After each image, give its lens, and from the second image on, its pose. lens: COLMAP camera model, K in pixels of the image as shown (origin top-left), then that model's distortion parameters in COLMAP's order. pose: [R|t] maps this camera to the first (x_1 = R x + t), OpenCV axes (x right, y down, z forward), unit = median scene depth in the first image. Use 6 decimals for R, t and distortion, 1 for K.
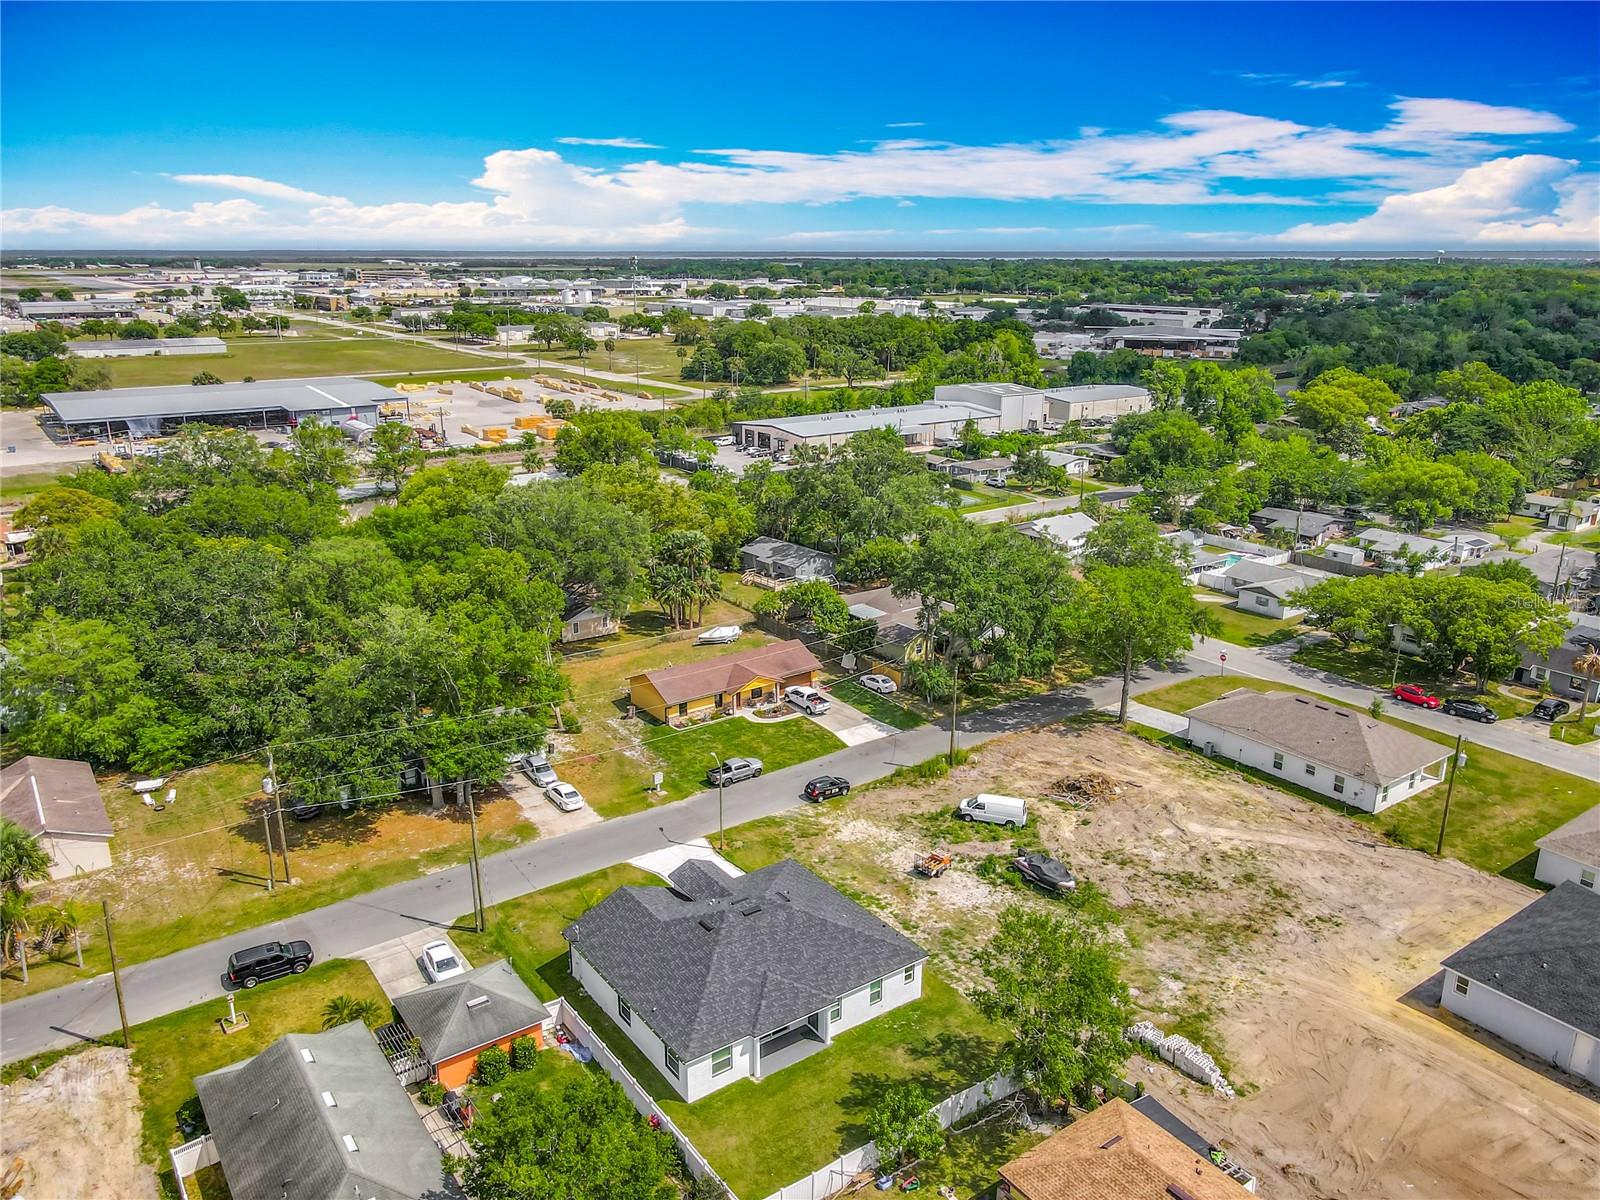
lens RADIAL K [[1179.7, 0, 793.6], [0, 1179.7, 603.9], [0, 0, 1]] dist [-0.009699, 0.043101]
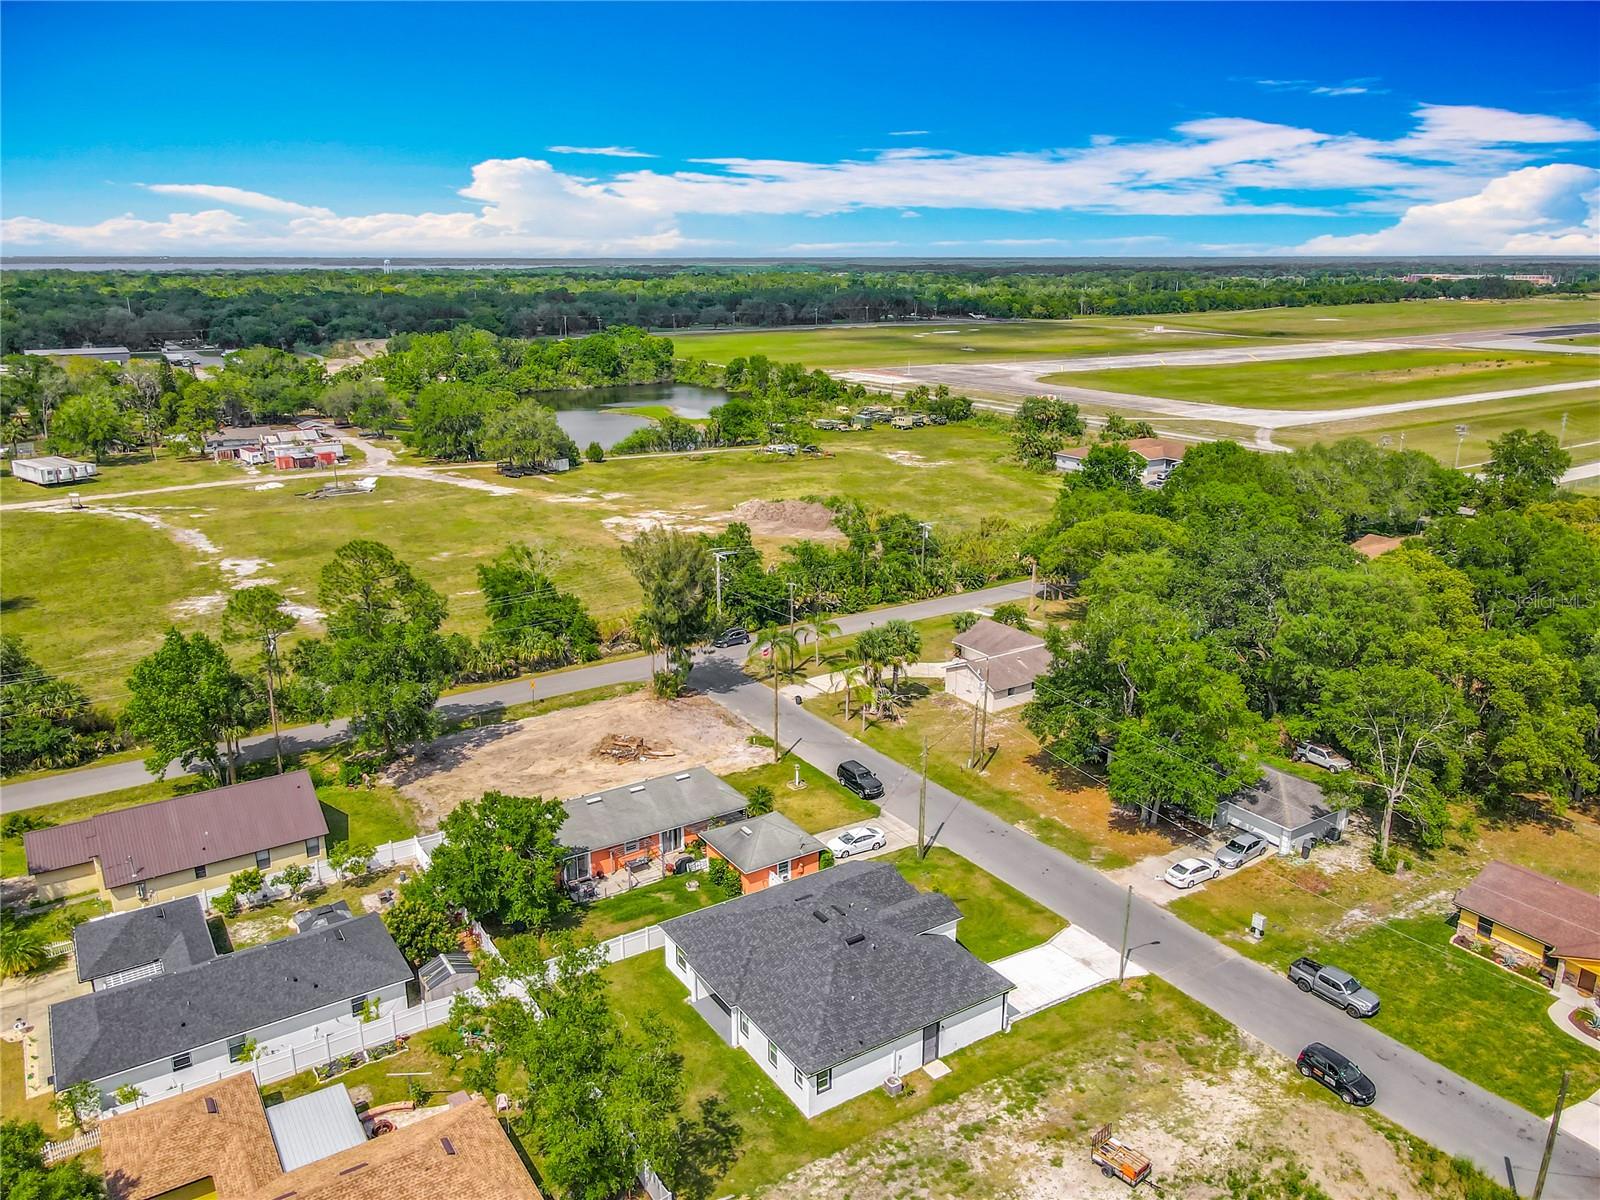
lens RADIAL K [[1187.4, 0, 790.8], [0, 1187.4, 600.9], [0, 0, 1]] dist [-0.002621, 0.027659]
pose [[-0.048372, 0.280089, -0.958754, 0.560914], [-0.288064, 0.915181, 0.281893, -0.169437], [0.956389, 0.289818, 0.036414, 0.572257]]
